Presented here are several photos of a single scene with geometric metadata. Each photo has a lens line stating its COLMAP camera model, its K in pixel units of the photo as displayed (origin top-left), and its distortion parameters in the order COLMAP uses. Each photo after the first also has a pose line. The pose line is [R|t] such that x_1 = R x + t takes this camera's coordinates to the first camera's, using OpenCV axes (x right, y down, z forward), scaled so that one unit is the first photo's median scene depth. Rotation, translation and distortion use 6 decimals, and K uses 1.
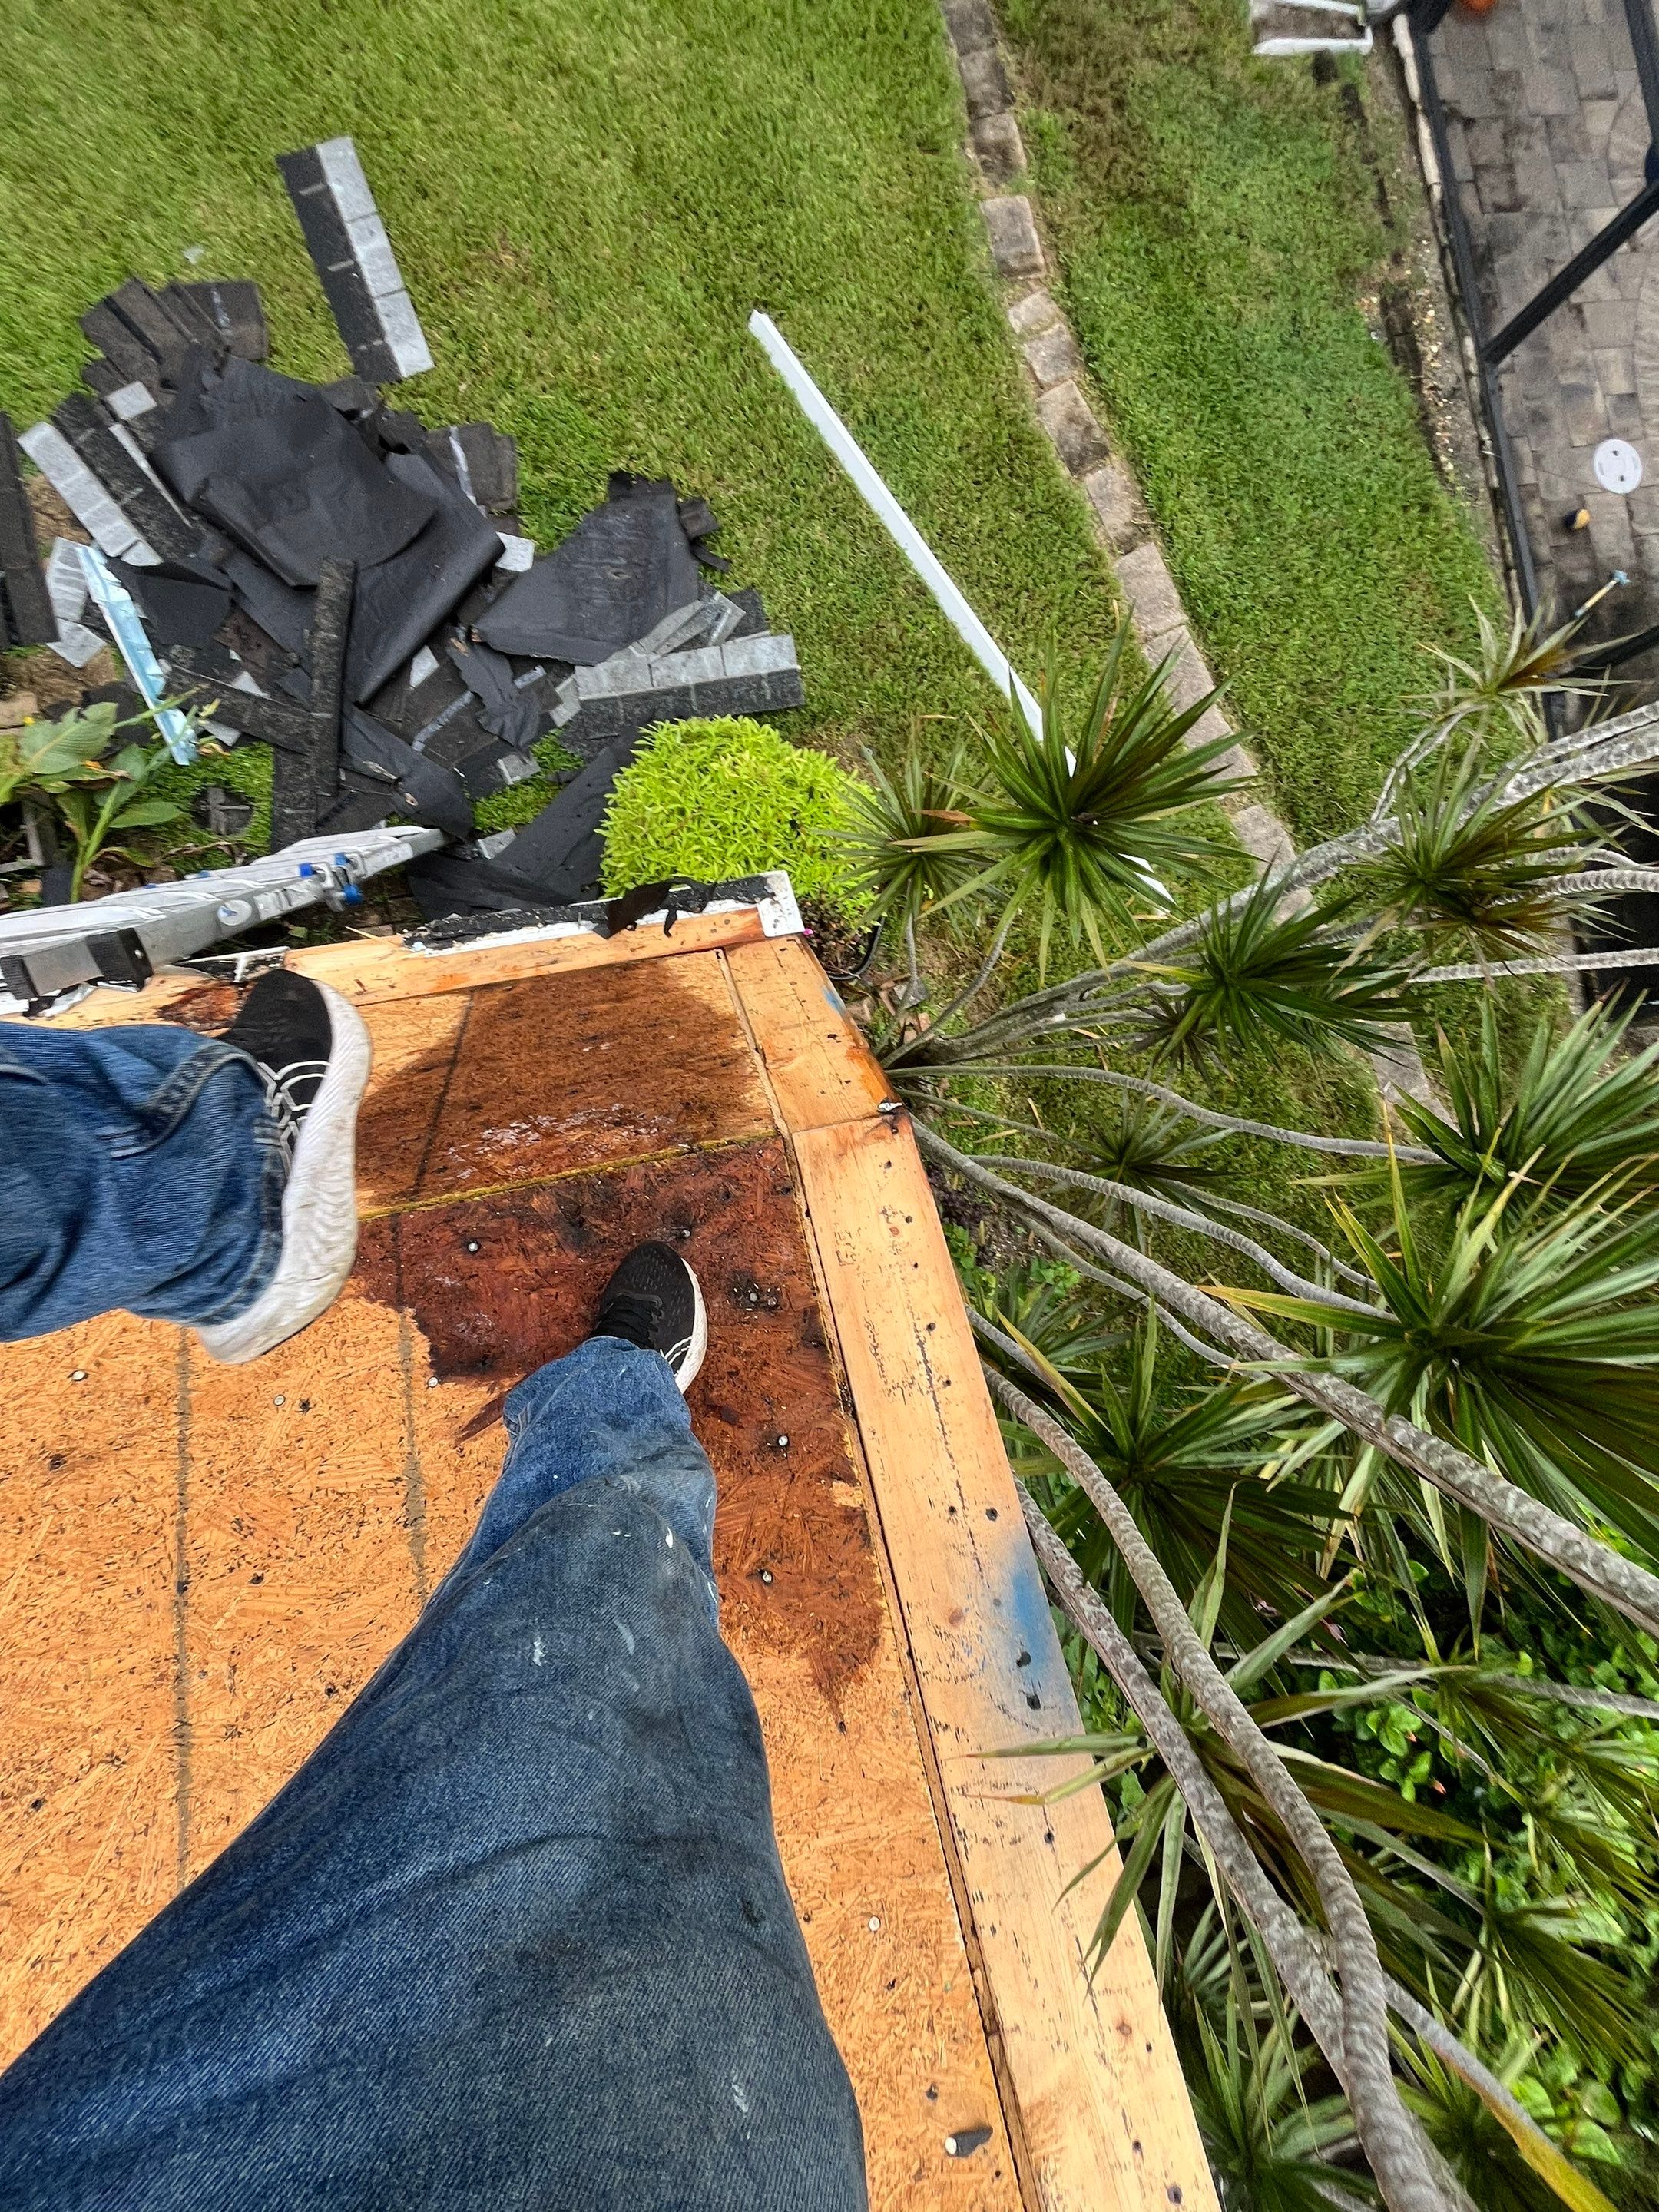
lens RADIAL K [[888.3, 0, 822.0], [0, 888.3, 1109.7], [0, 0, 1]] dist [-0.003111, -0.000523]
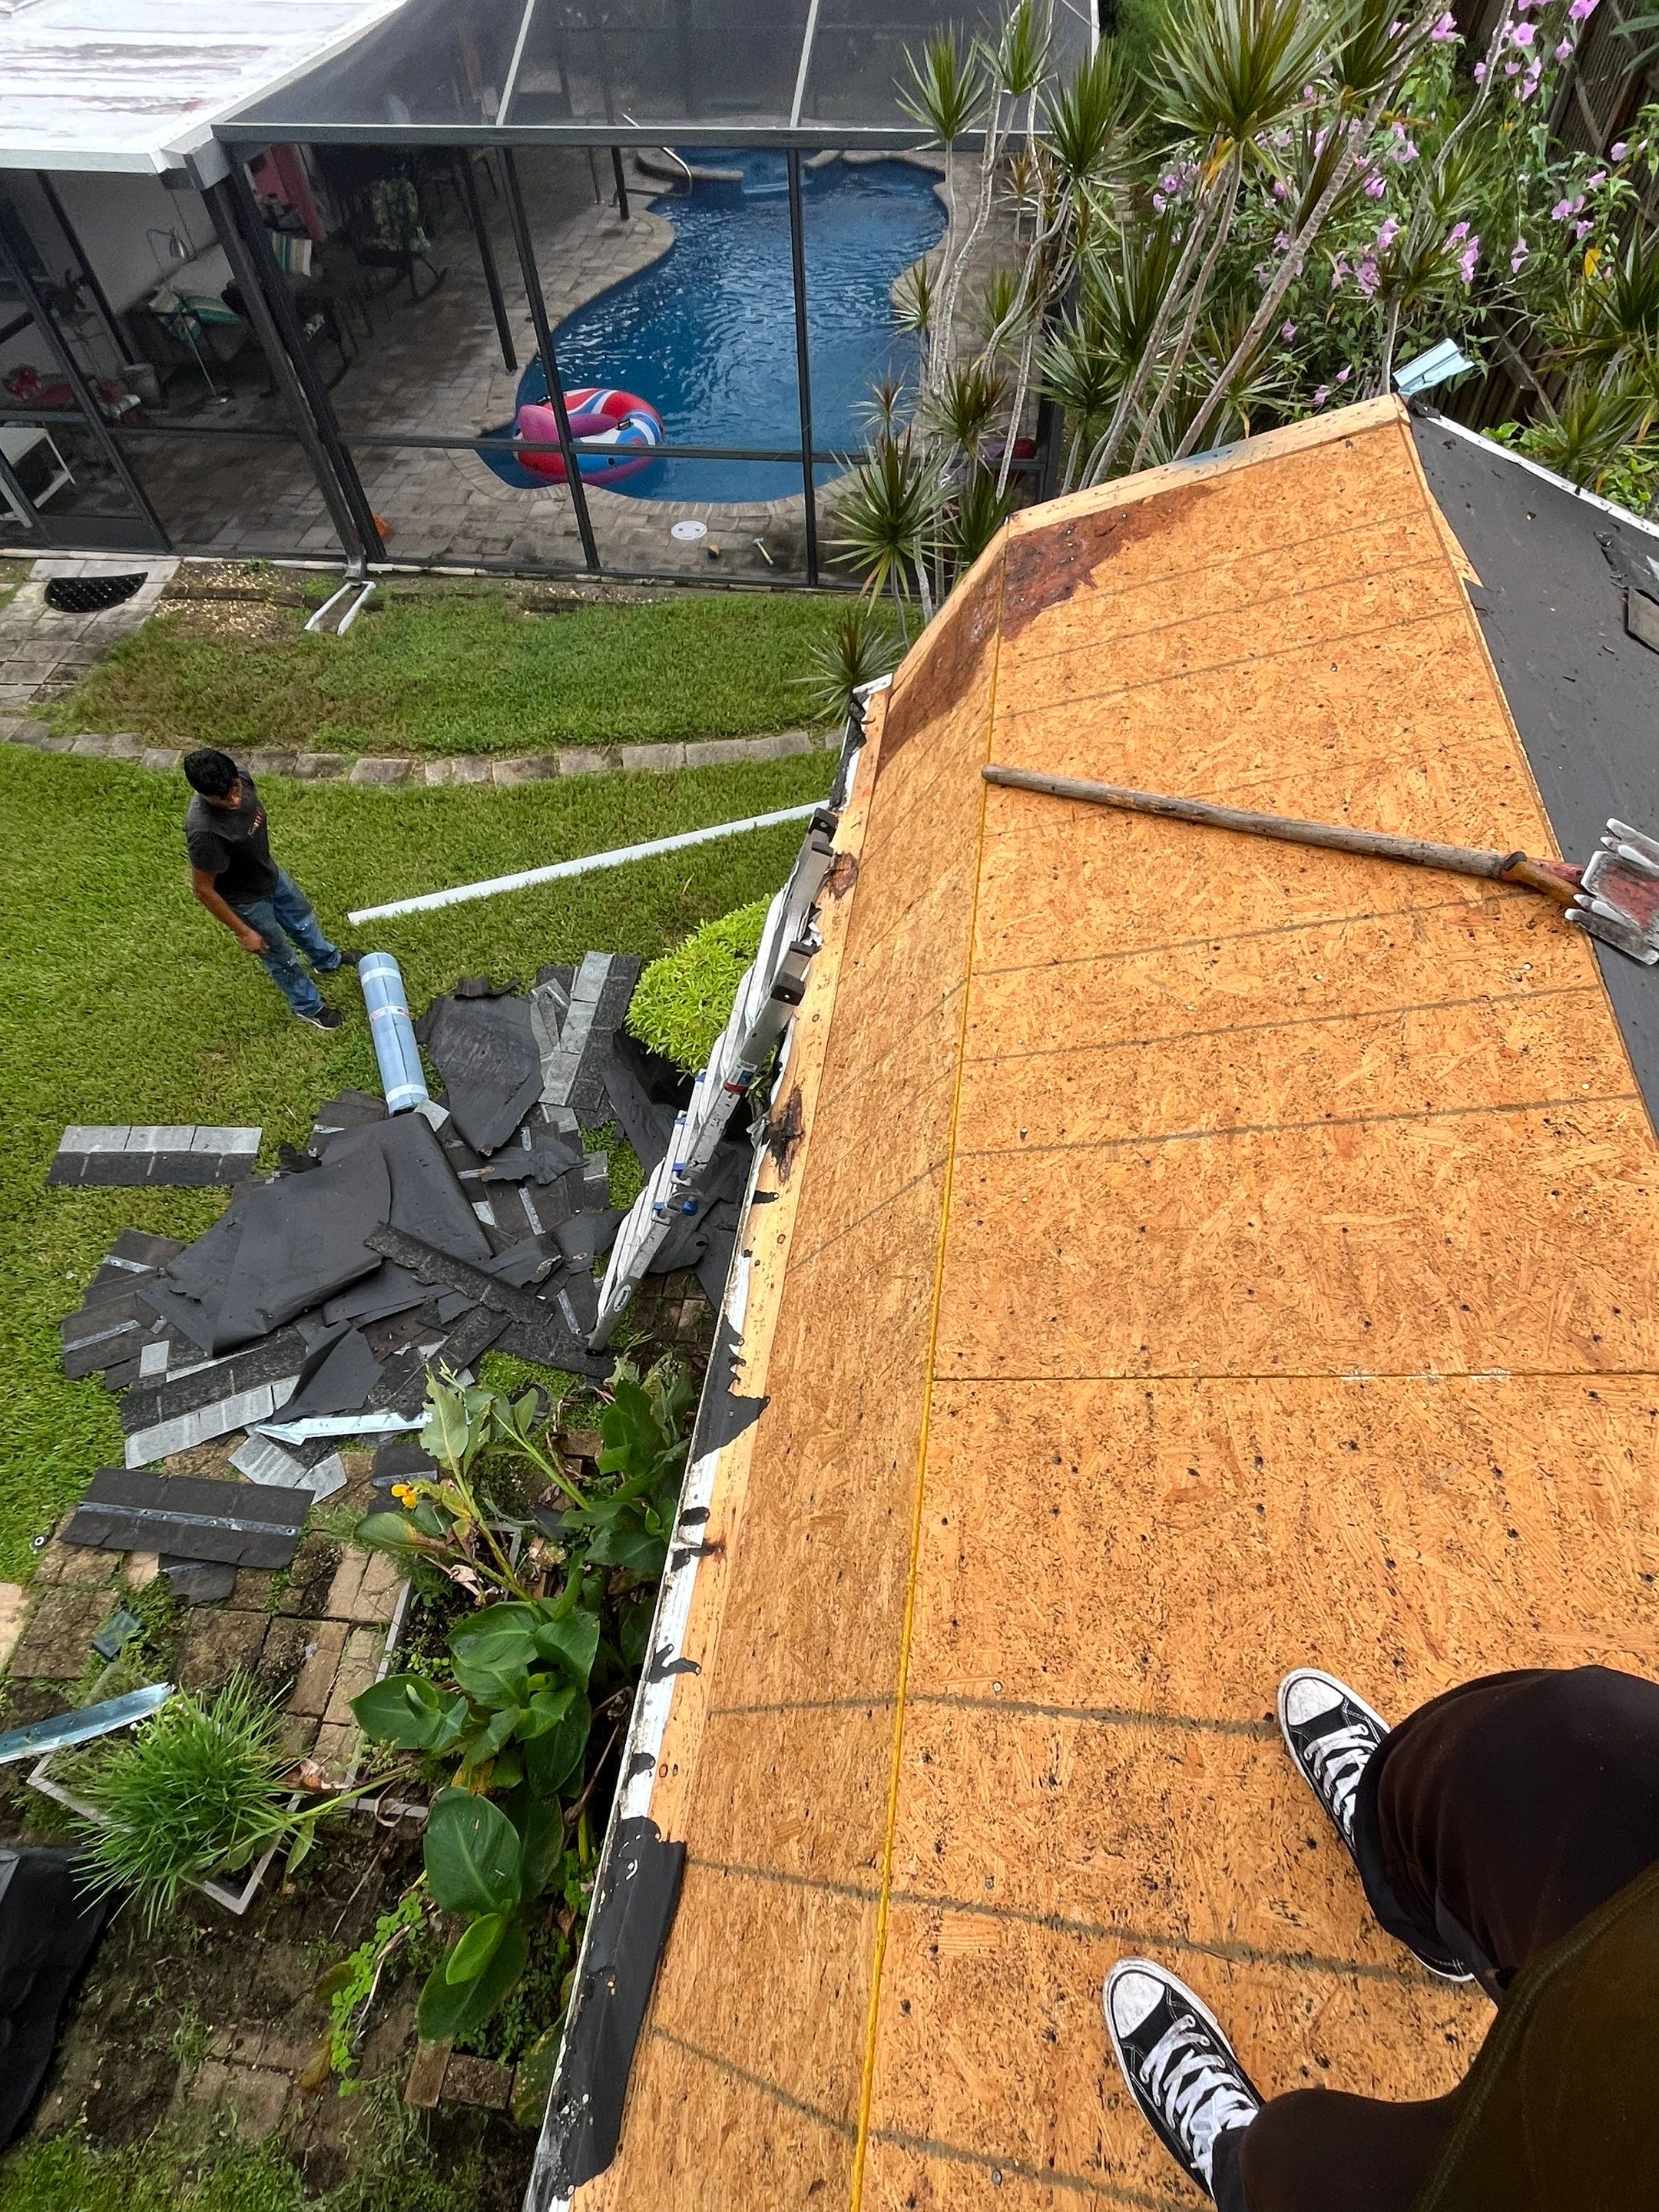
lens RADIAL K [[1100.6, 0, 837.3], [0, 1100.6, 1101.7], [0, 0, 1]] dist [-0.001320, 0.000663]
pose [[0.318168, -0.854065, 0.411512, -0.805049], [0.947032, 0.266379, -0.179365, 0.149957], [0.043572, 0.446784, 0.893580, -0.311066]]
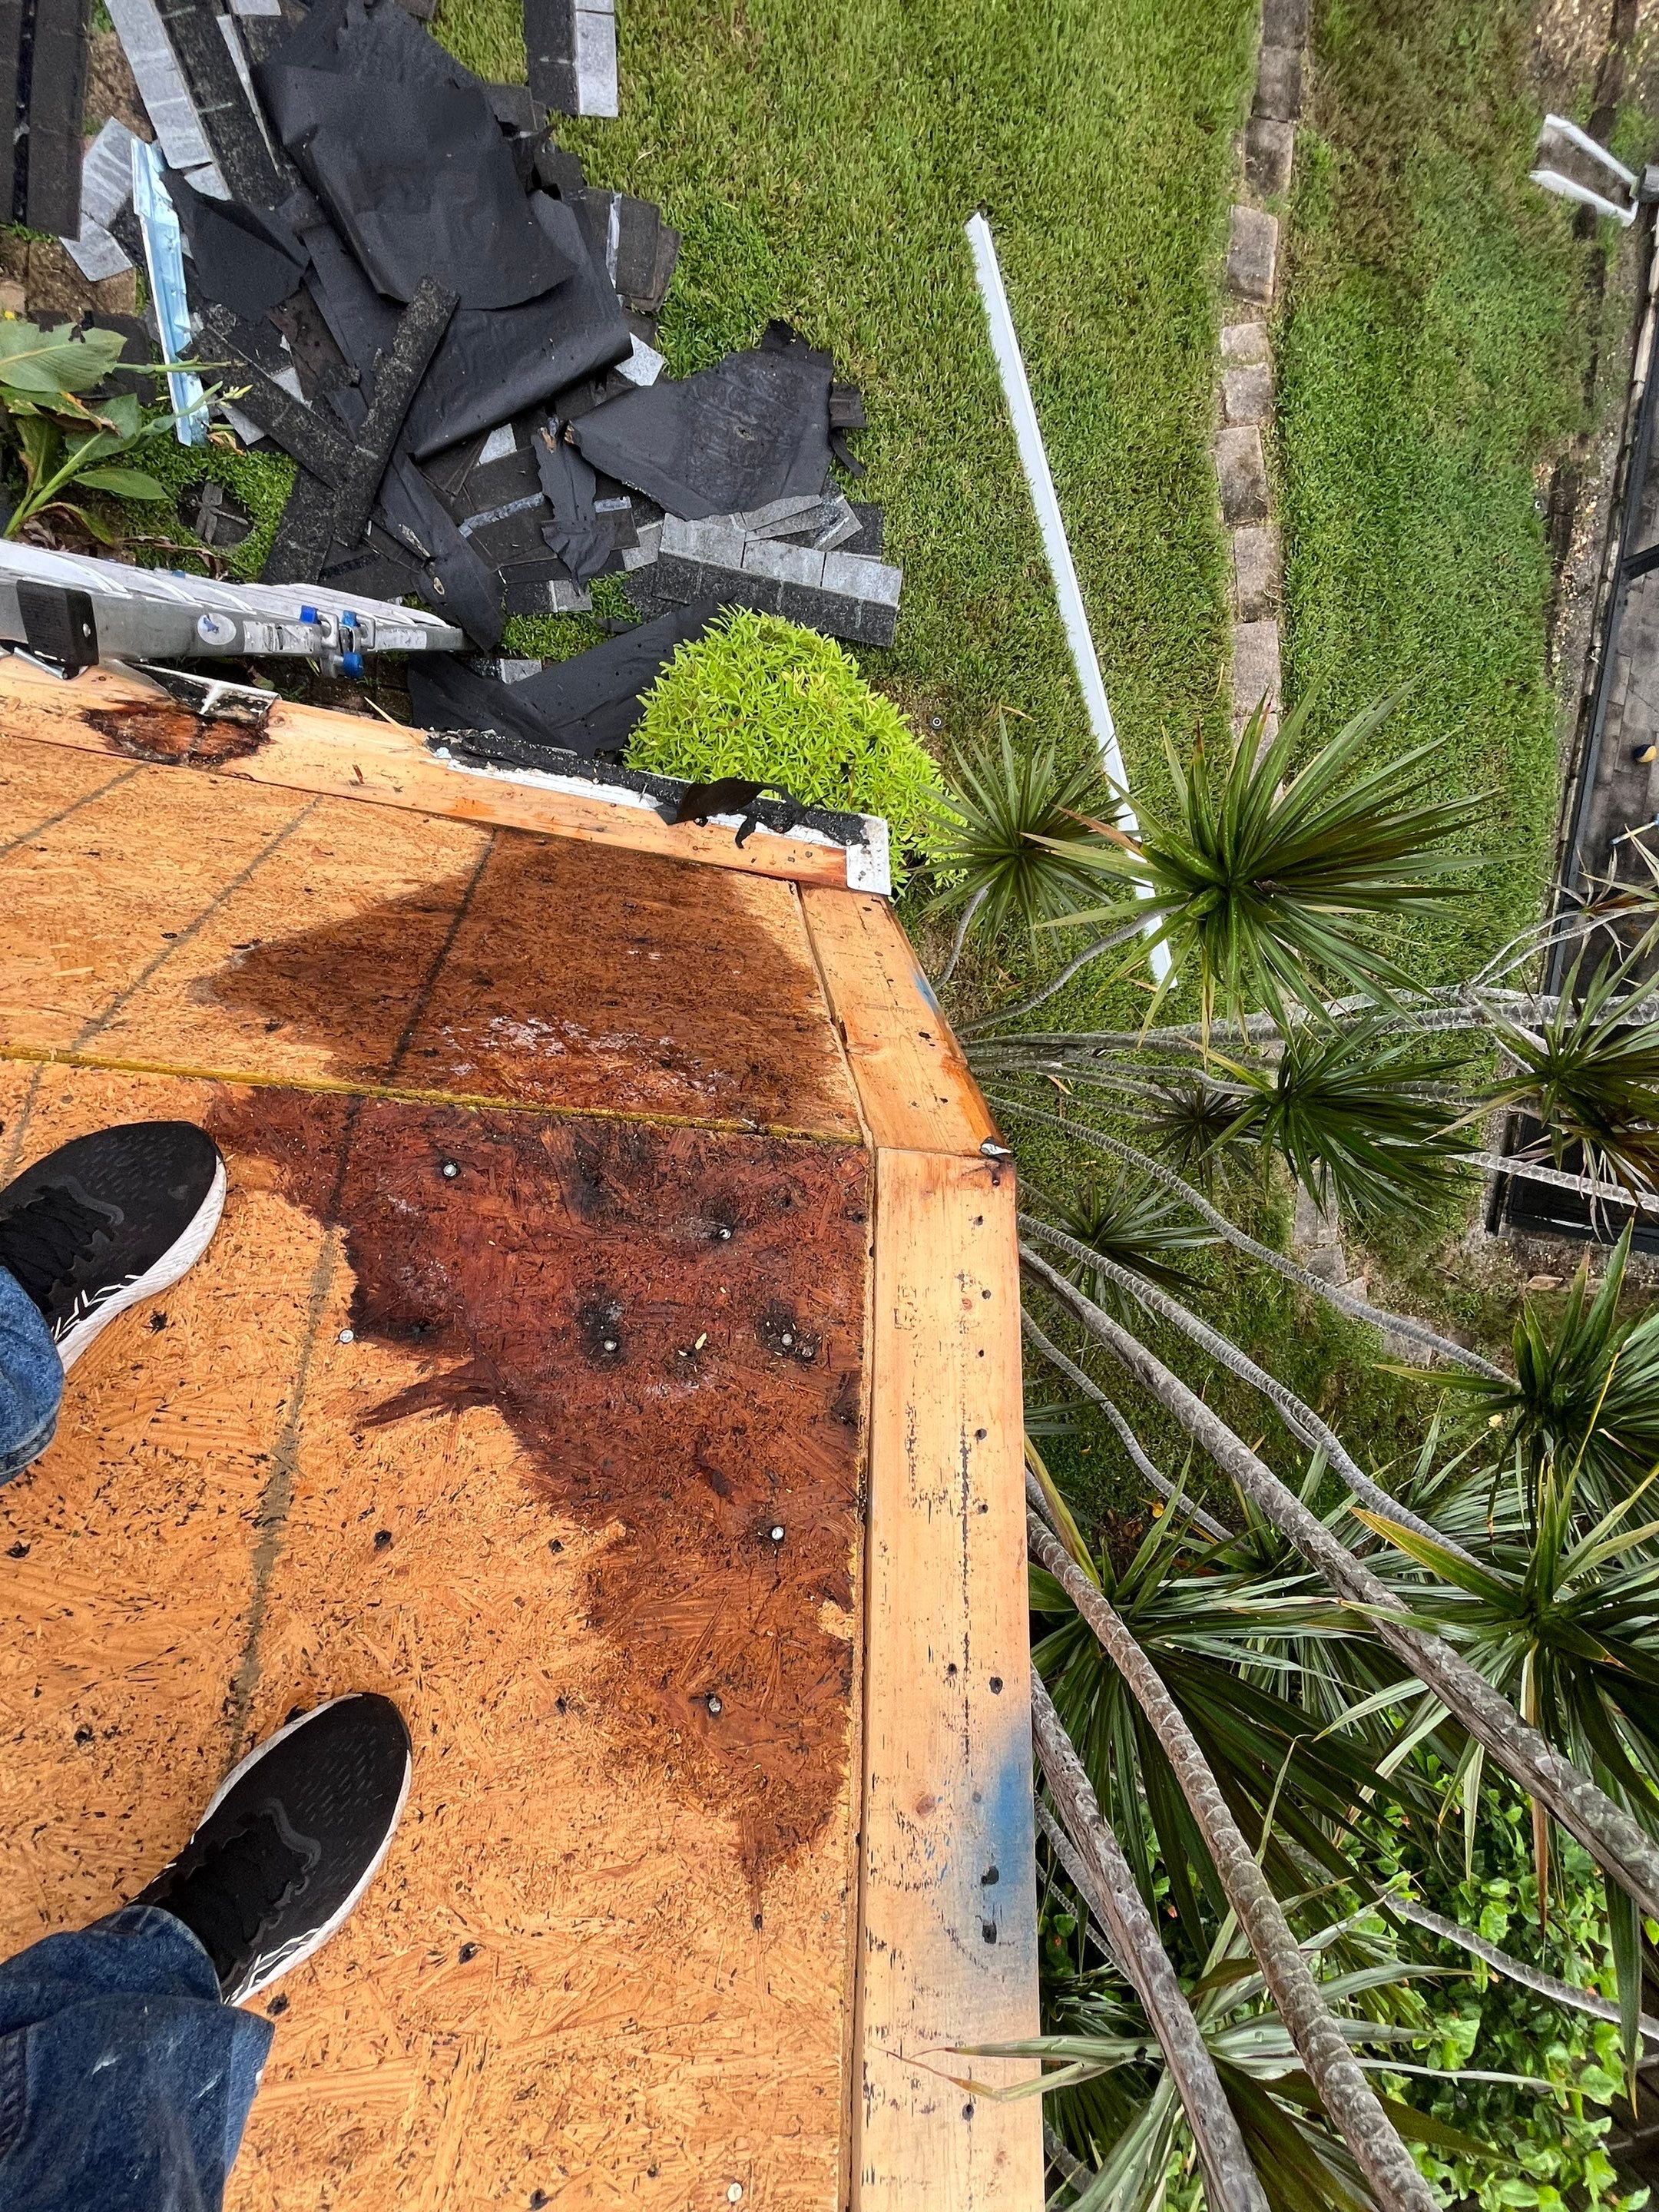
lens RADIAL K [[895.3, 0, 829.5], [0, 895.3, 1106.0], [0, 0, 1]] dist [-0.001322, -0.001021]
pose [[0.943335, 0.309822, 0.118867, -0.047257], [-0.314566, 0.948957, 0.022994, -0.003420], [-0.105676, -0.059082, 0.992644, 0.053432]]
